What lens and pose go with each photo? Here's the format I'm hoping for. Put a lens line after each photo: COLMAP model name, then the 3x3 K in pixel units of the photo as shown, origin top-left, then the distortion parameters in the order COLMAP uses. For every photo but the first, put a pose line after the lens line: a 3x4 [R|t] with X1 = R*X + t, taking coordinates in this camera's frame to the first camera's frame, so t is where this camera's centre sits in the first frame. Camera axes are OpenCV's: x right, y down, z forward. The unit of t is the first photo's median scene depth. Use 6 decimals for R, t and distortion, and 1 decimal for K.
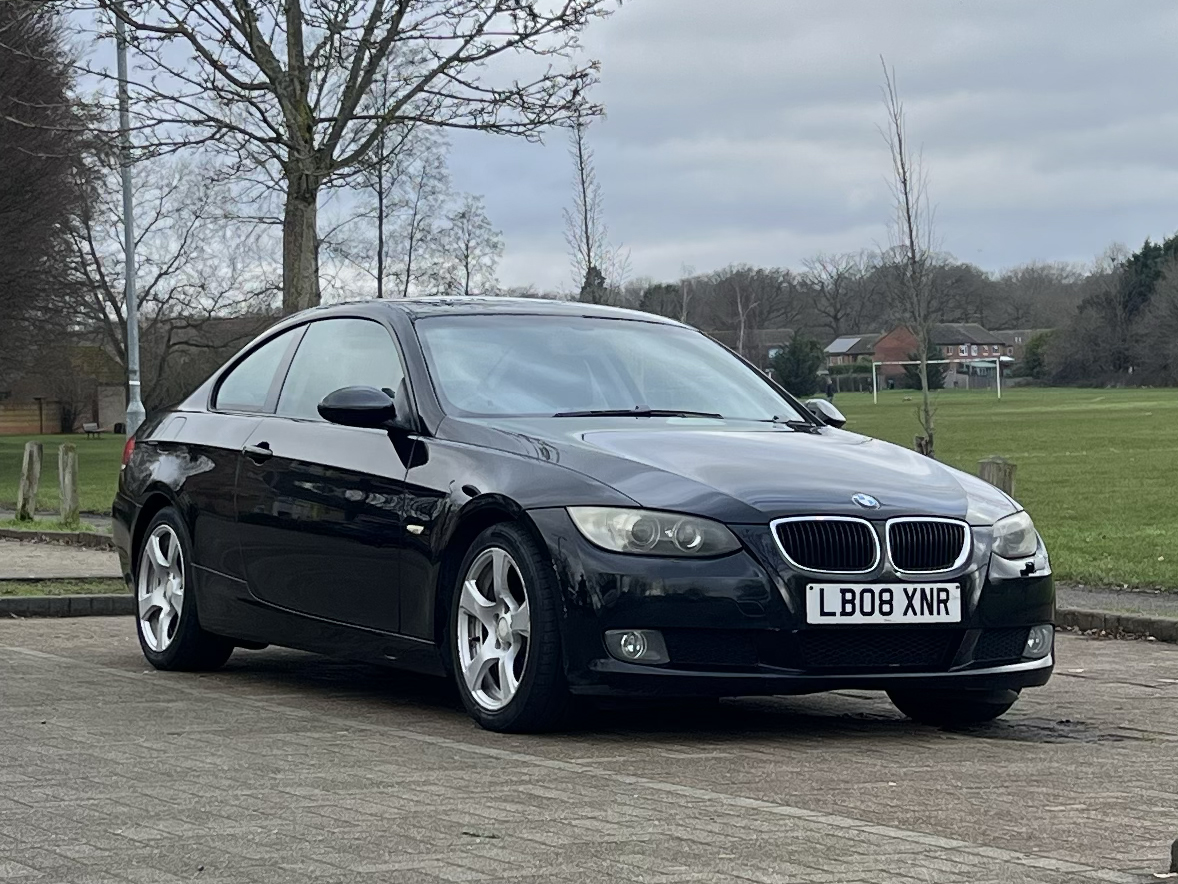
lens RADIAL K [[963.1, 0, 589.0], [0, 963.1, 442.0], [0, 0, 1]] dist [0.024327, -0.004775]
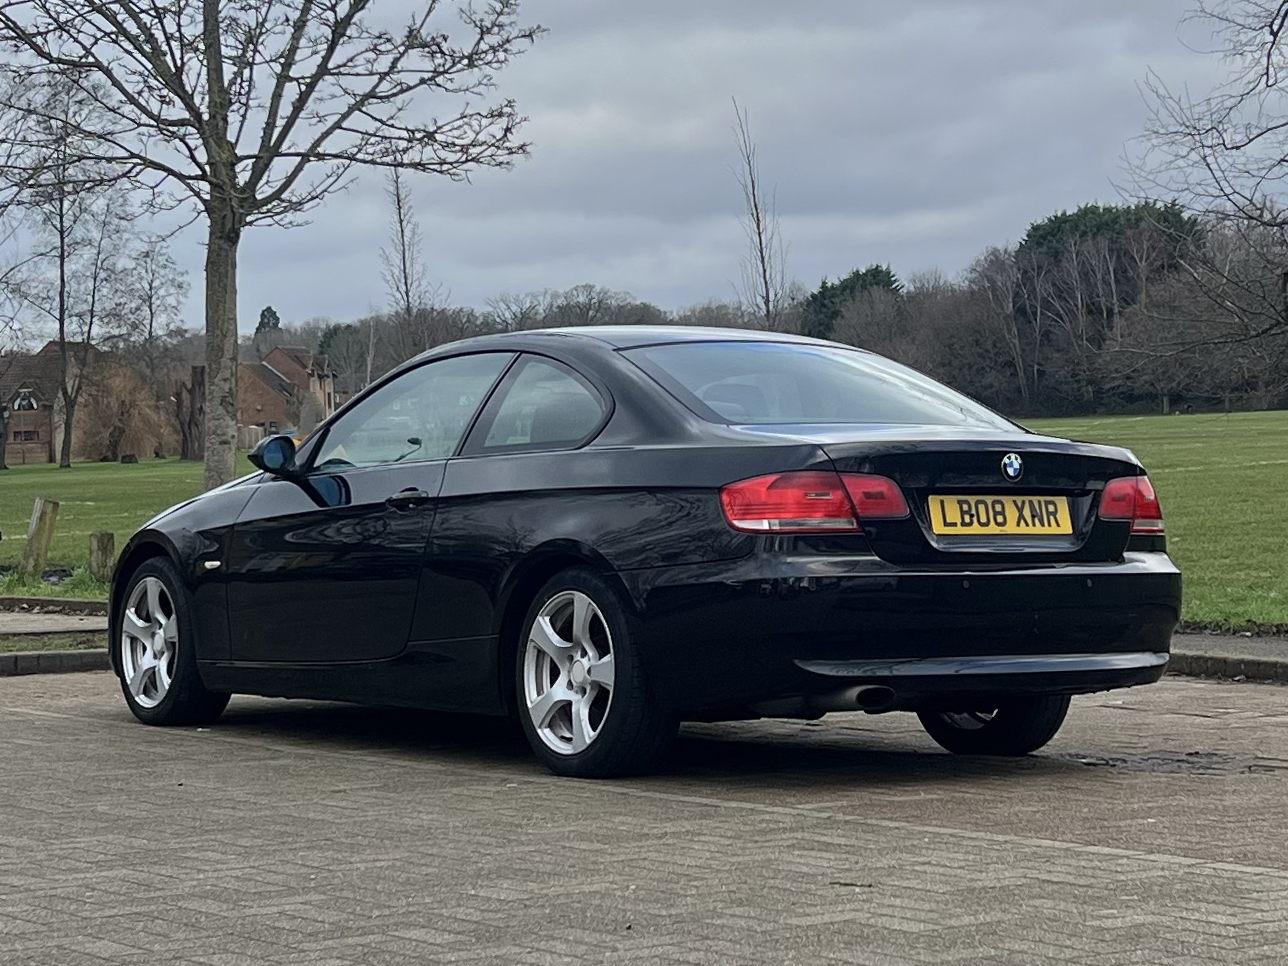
lens RADIAL K [[970.1, 0, 661.0], [0, 970.1, 477.0], [0, 0, 1]] dist [0.015141, -0.006773]
pose [[0.997670, -0.016181, 0.066271, 0.314444], [0.016569, 0.999849, -0.005313, 0.003160], [-0.066175, 0.006399, 0.997787, -0.013293]]
